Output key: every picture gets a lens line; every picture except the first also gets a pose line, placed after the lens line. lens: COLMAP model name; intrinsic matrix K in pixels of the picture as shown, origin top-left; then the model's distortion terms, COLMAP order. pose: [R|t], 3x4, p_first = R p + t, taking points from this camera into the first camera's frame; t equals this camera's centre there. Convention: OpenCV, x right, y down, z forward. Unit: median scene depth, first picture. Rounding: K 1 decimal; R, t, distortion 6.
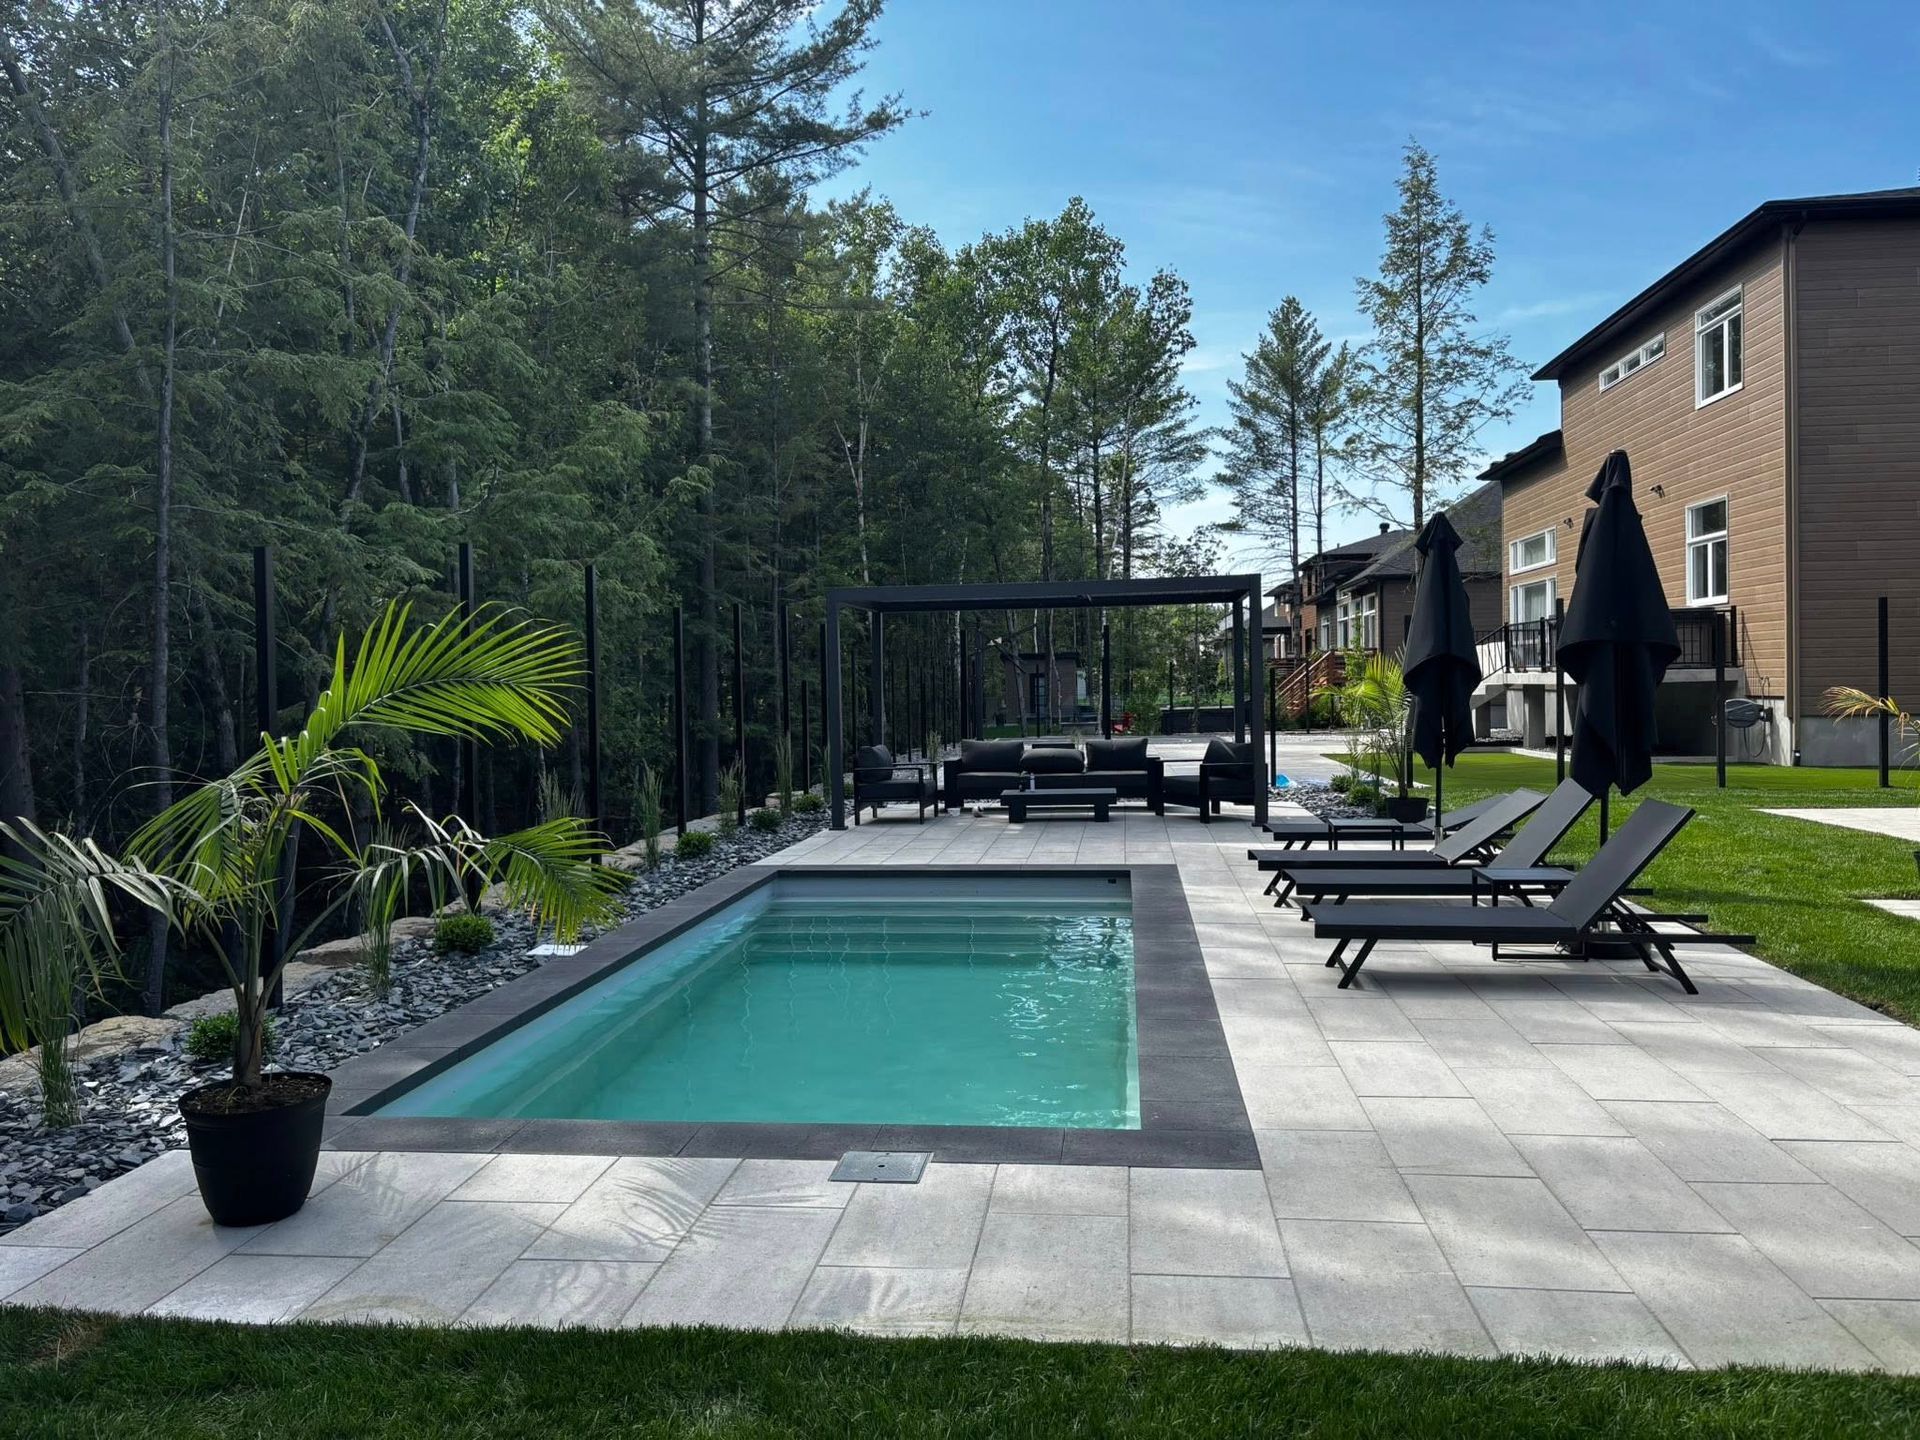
lens RADIAL K [[1441.0, 0, 953.0], [0, 1441.0, 722.9], [0, 0, 1]] dist [0.013305, -0.010220]
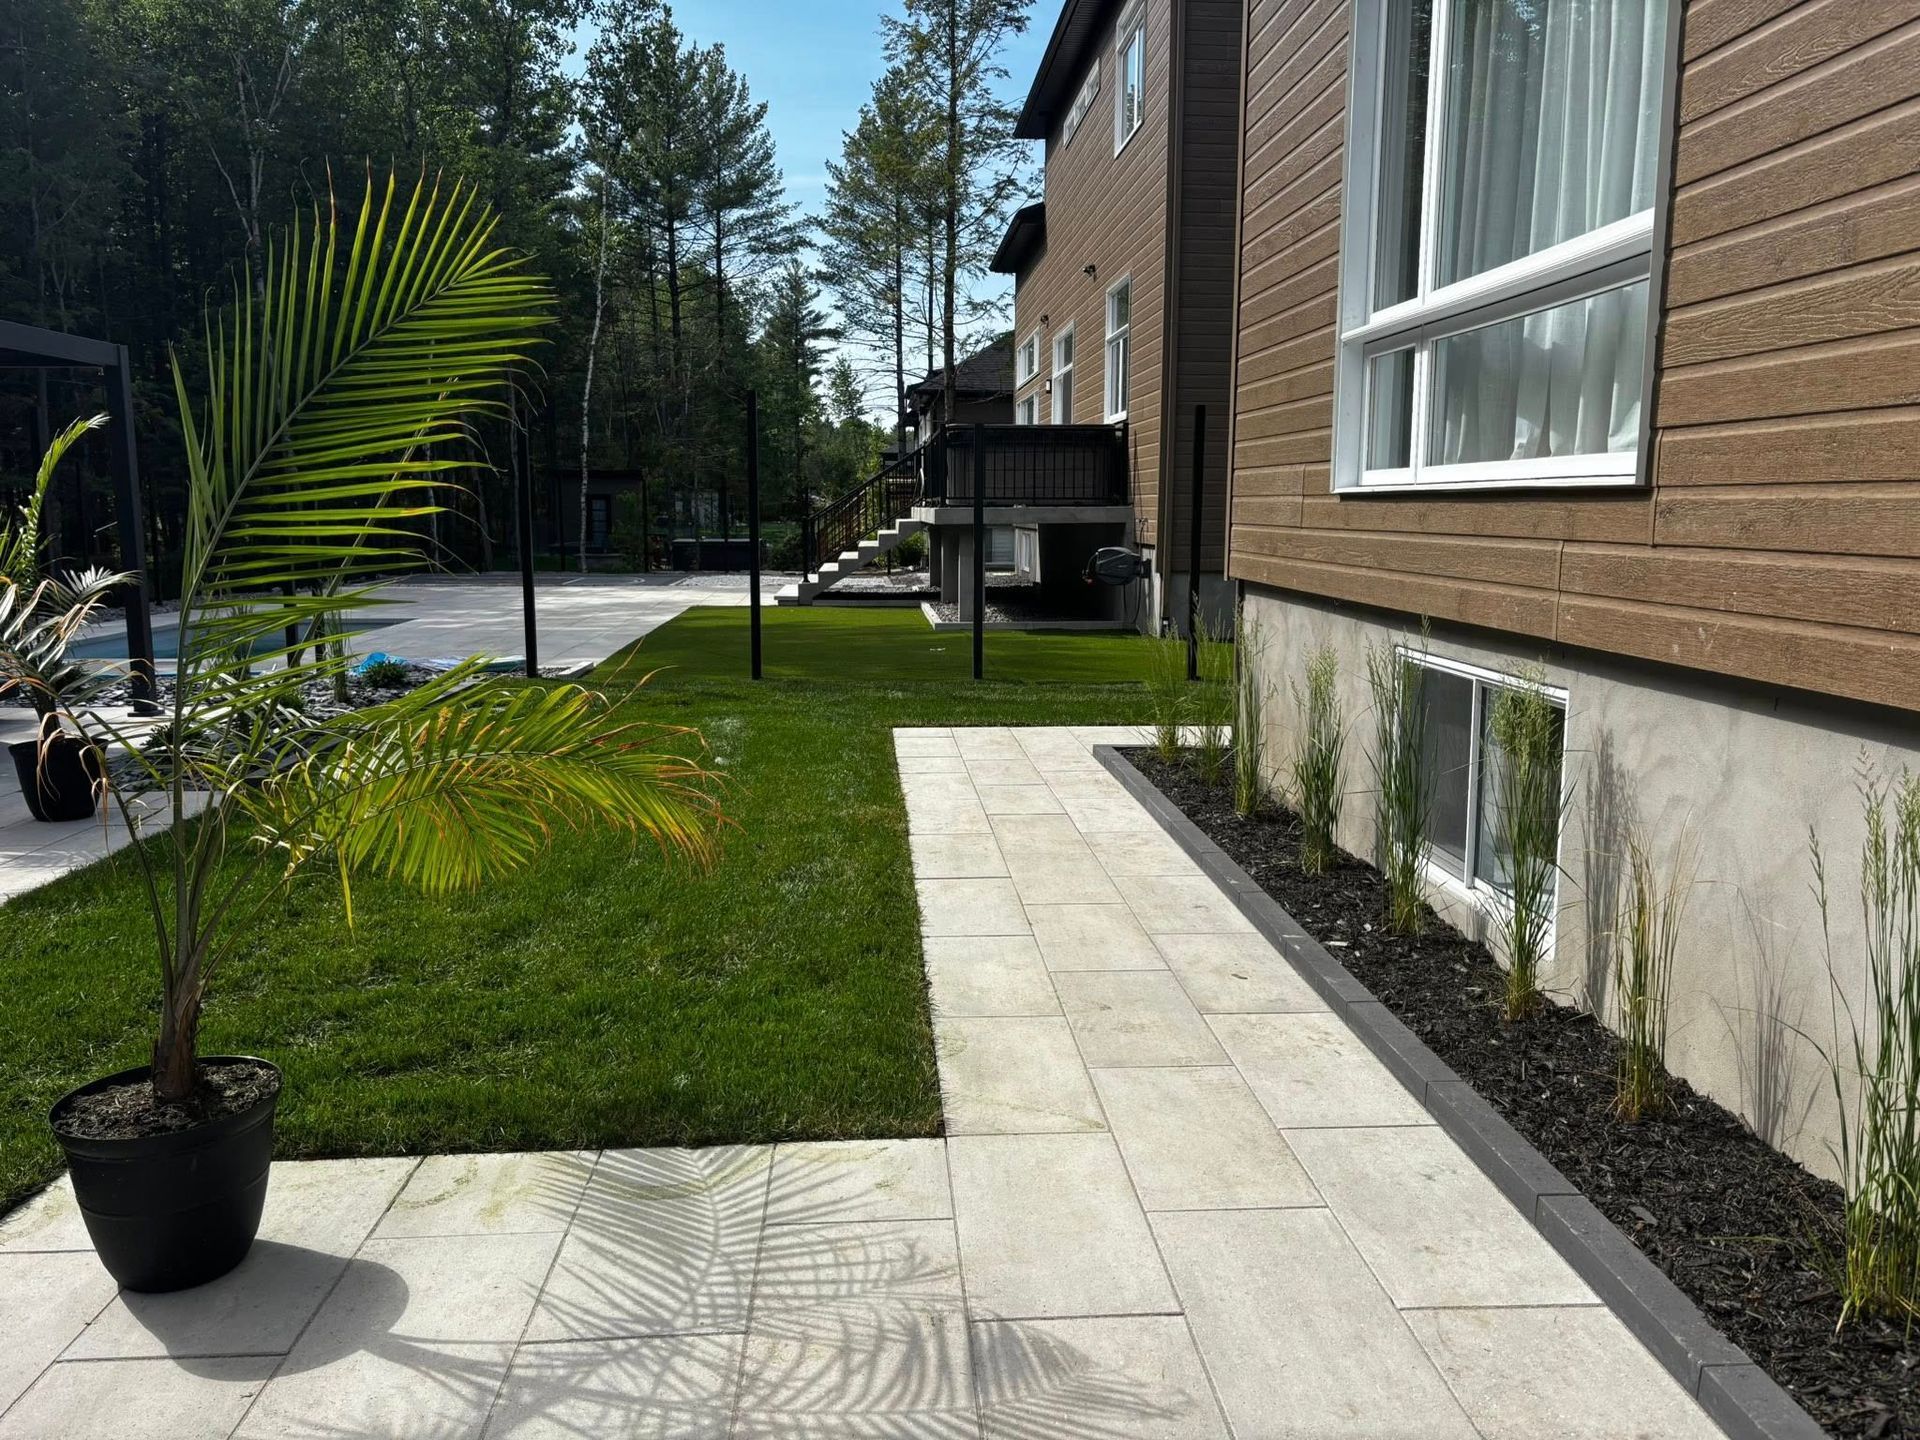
lens RADIAL K [[1441.0, 0, 968.8], [0, 1441.0, 717.3], [0, 0, 1]] dist [0.013305, -0.010220]
pose [[0.982336, -0.002300, 0.187110, 0.112083], [-0.019462, 0.993246, 0.114383, -0.004365], [-0.186109, -0.116004, 0.975657, 0.091981]]
